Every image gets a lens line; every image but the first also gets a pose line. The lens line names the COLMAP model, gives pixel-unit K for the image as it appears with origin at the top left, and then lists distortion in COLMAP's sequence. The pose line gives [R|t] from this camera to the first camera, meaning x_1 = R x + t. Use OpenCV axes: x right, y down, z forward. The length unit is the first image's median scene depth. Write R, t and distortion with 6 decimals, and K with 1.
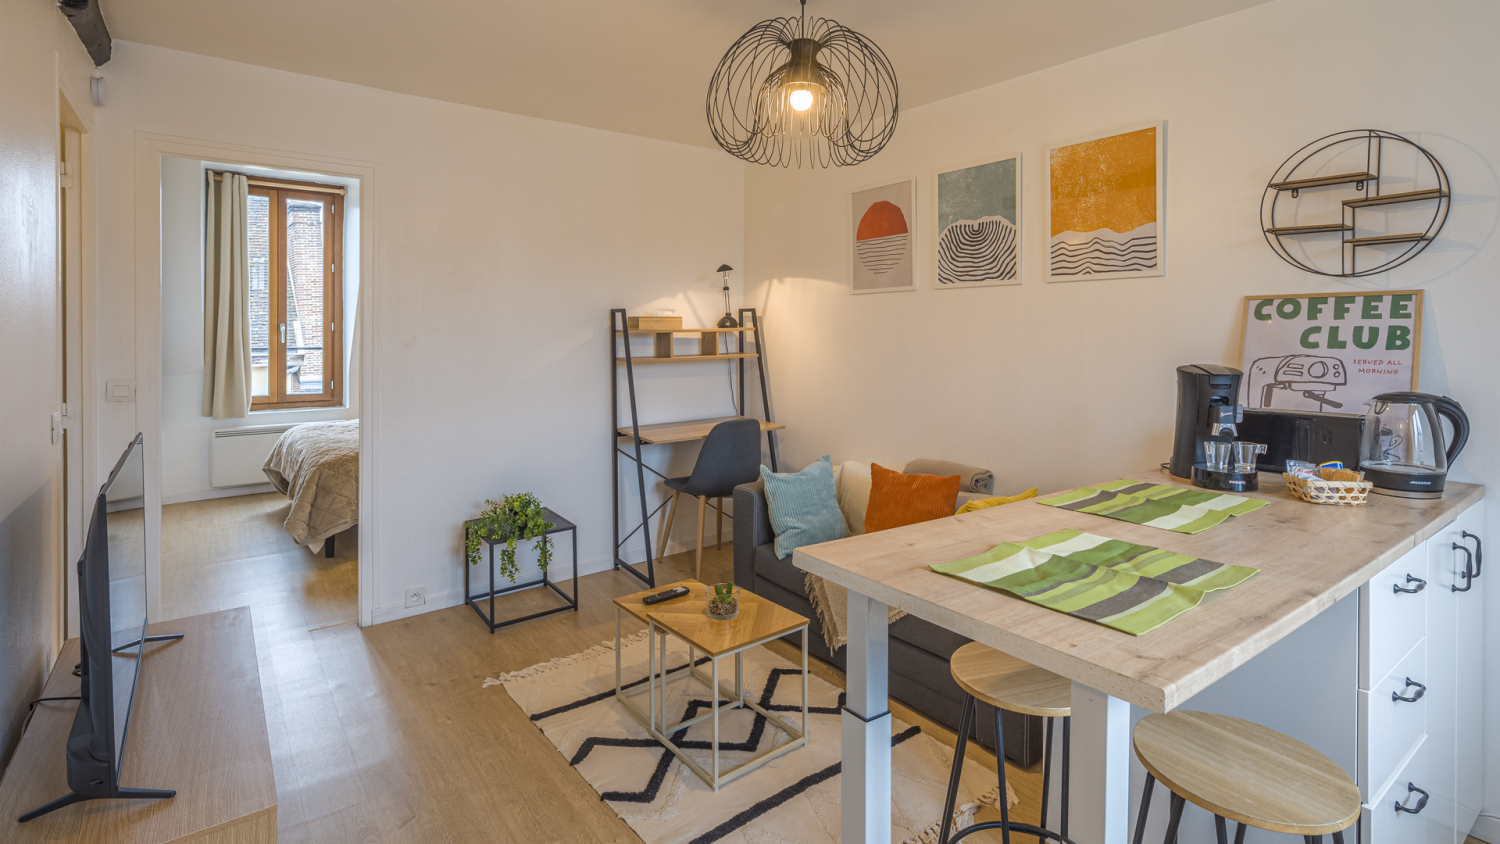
lens RADIAL K [[714.7, 0, 750.2], [0, 714.7, 414.9], [0, 0, 1]] dist [0.002267, 0.000212]
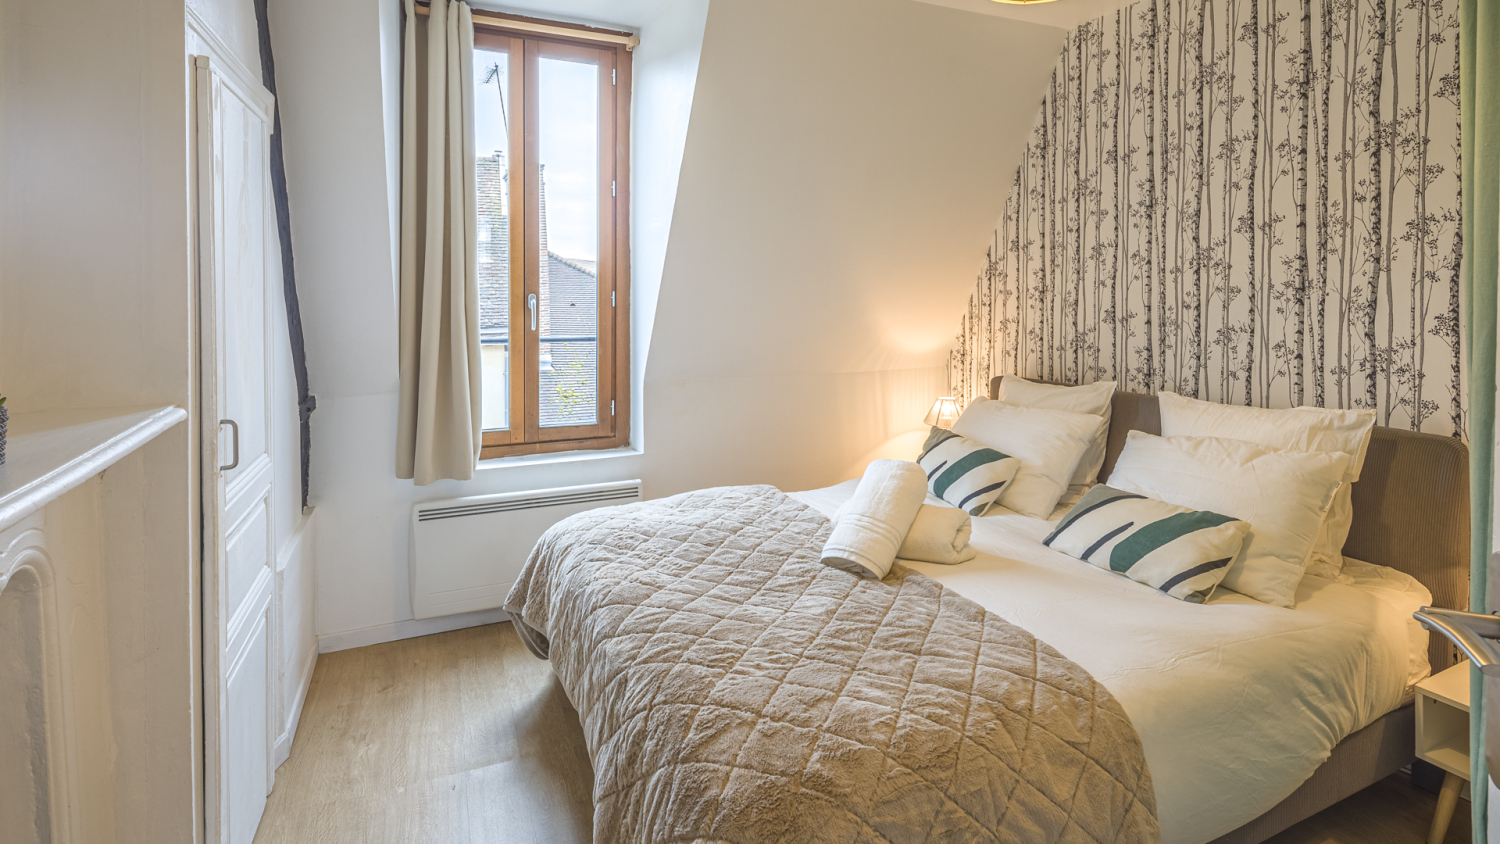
lens RADIAL K [[714.7, 0, 750.2], [0, 714.7, 424.4], [0, 0, 1]] dist [0.002267, 0.000212]
pose [[0.969353, -0.001623, -0.245666, -0.368780], [0.003709, 0.999961, 0.008030, -0.035281], [0.245644, -0.008695, 0.969321, 0.527591]]
